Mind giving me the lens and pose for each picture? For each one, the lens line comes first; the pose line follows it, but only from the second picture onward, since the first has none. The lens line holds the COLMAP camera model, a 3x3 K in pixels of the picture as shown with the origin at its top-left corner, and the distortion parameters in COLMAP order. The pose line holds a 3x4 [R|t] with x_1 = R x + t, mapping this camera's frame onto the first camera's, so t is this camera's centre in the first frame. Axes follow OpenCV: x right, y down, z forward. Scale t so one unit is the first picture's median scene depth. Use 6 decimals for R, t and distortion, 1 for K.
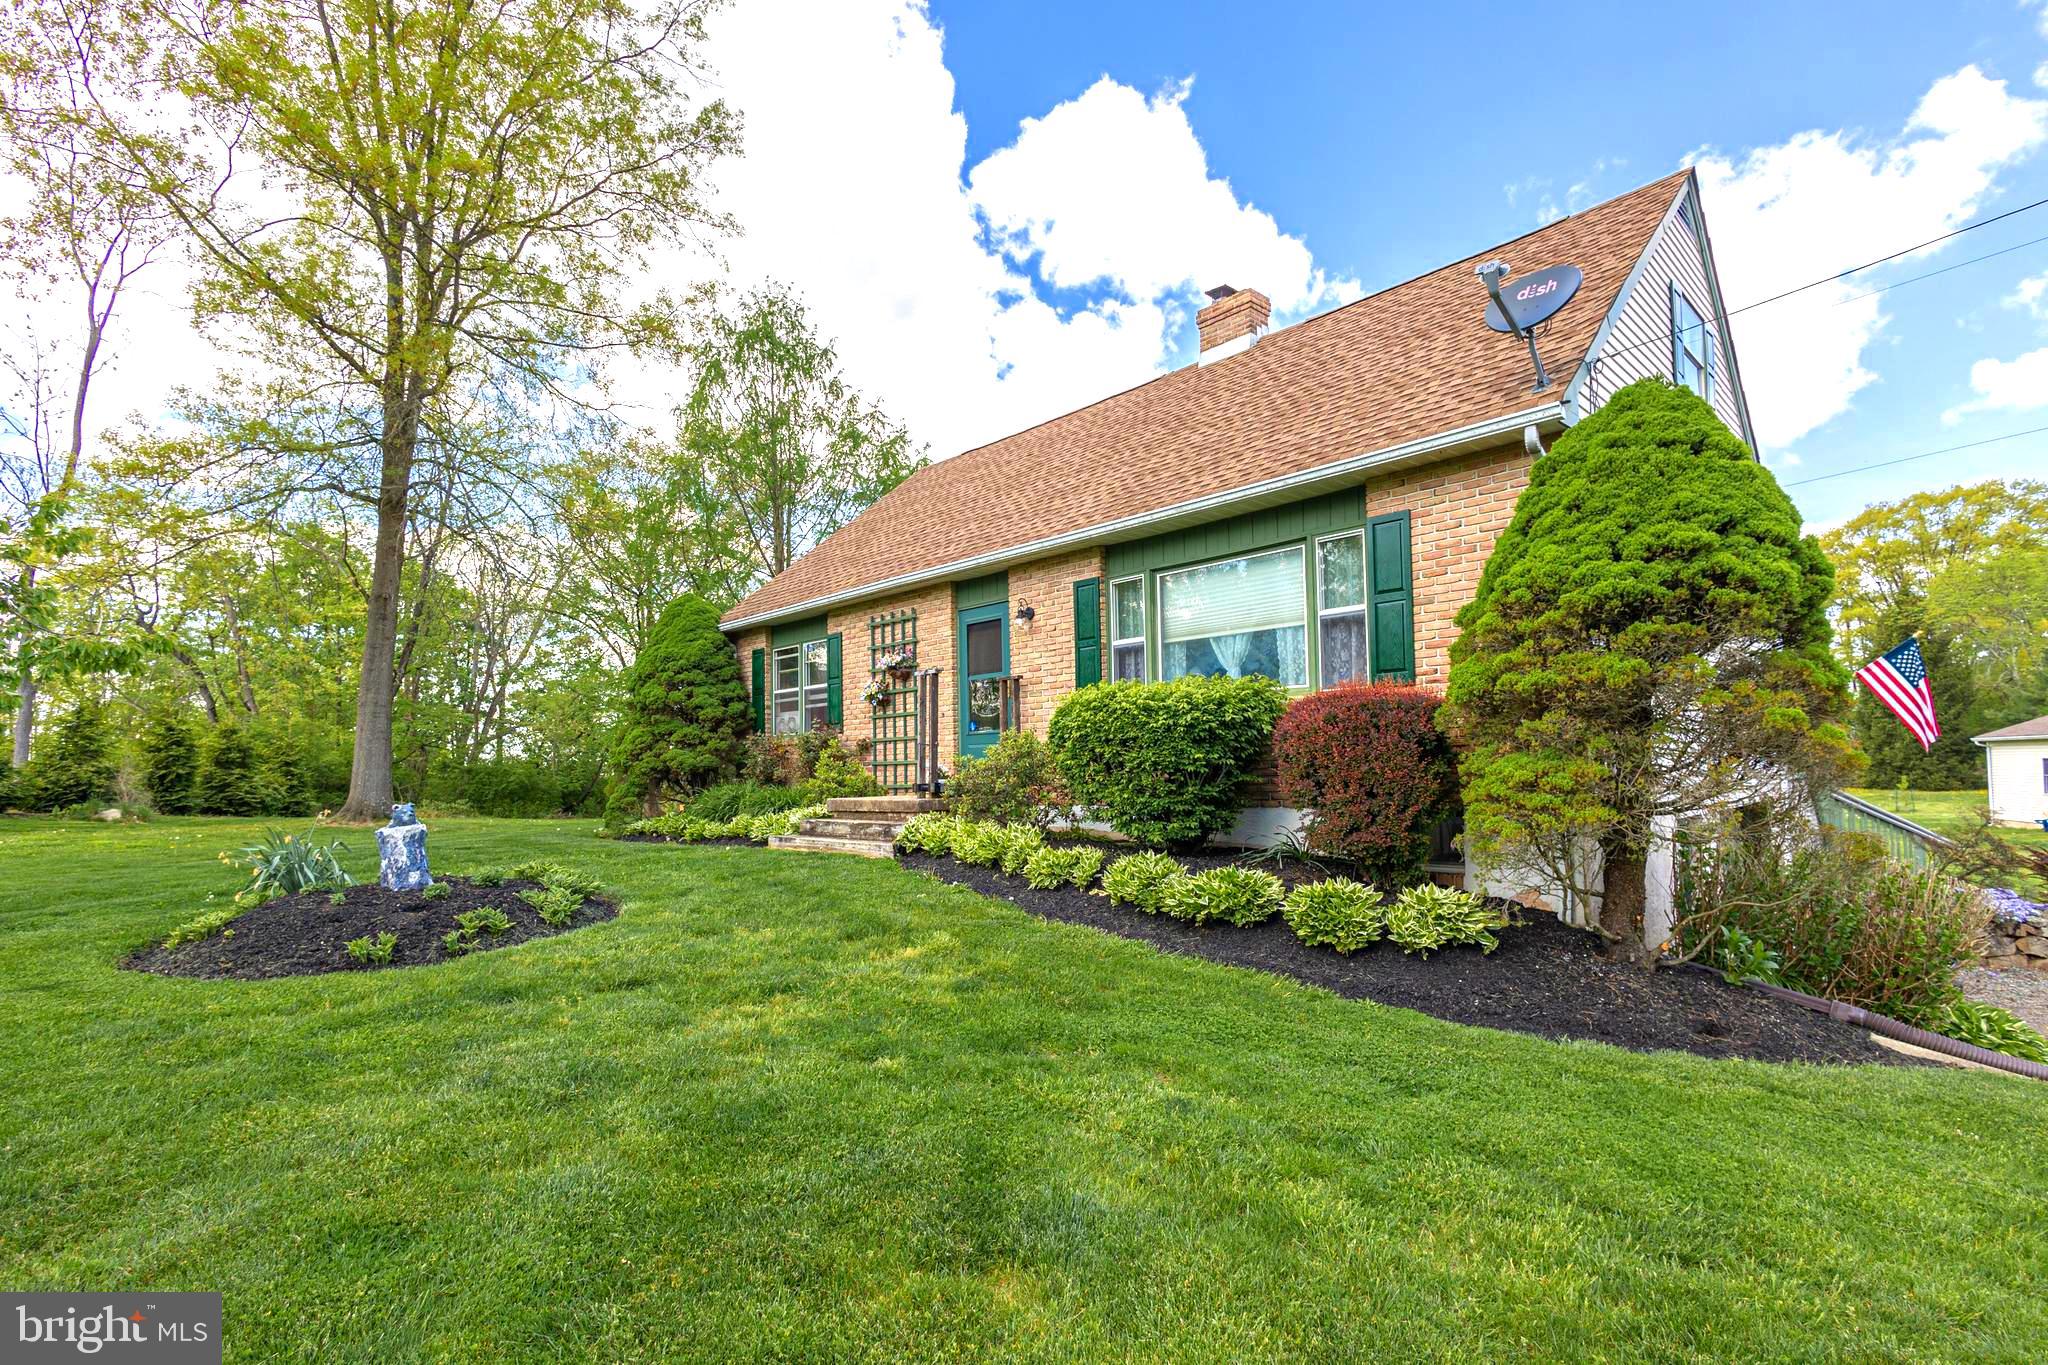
lens RADIAL K [[932.8, 0, 1037.7], [0, 932.8, 688.8], [0, 0, 1]] dist [-0.000344, 0.000167]
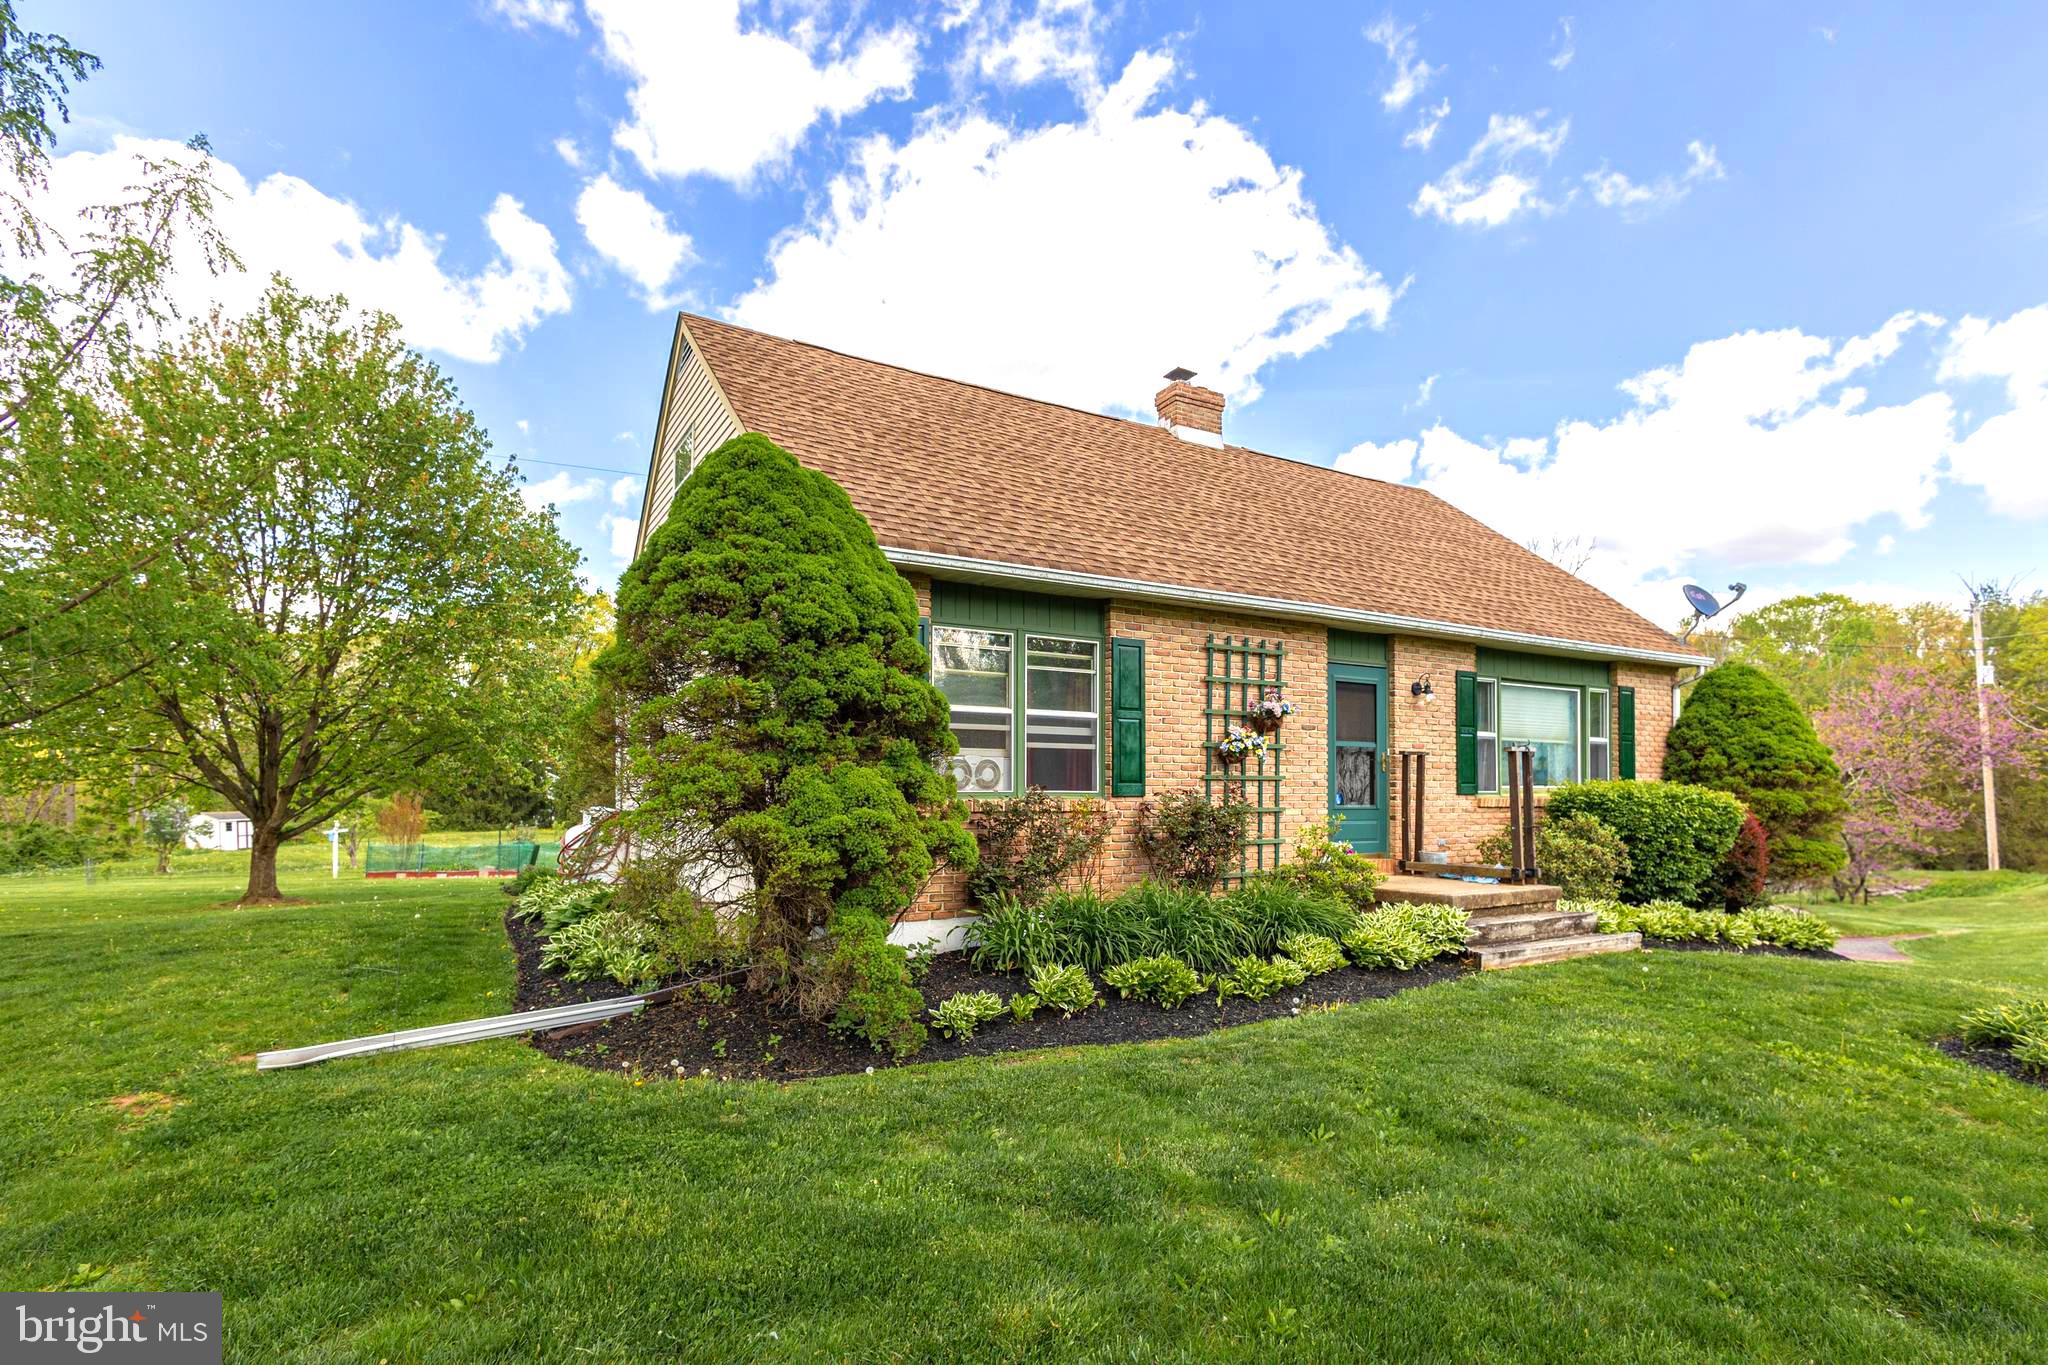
lens RADIAL K [[932.8, 0, 1037.7], [0, 932.8, 688.8], [0, 0, 1]] dist [-0.000344, 0.000167]
pose [[0.297268, 0.140758, 0.944362, -0.920029], [-0.088359, 0.988885, -0.119580, 0.061894], [-0.950697, -0.047896, 0.306401, 0.951766]]
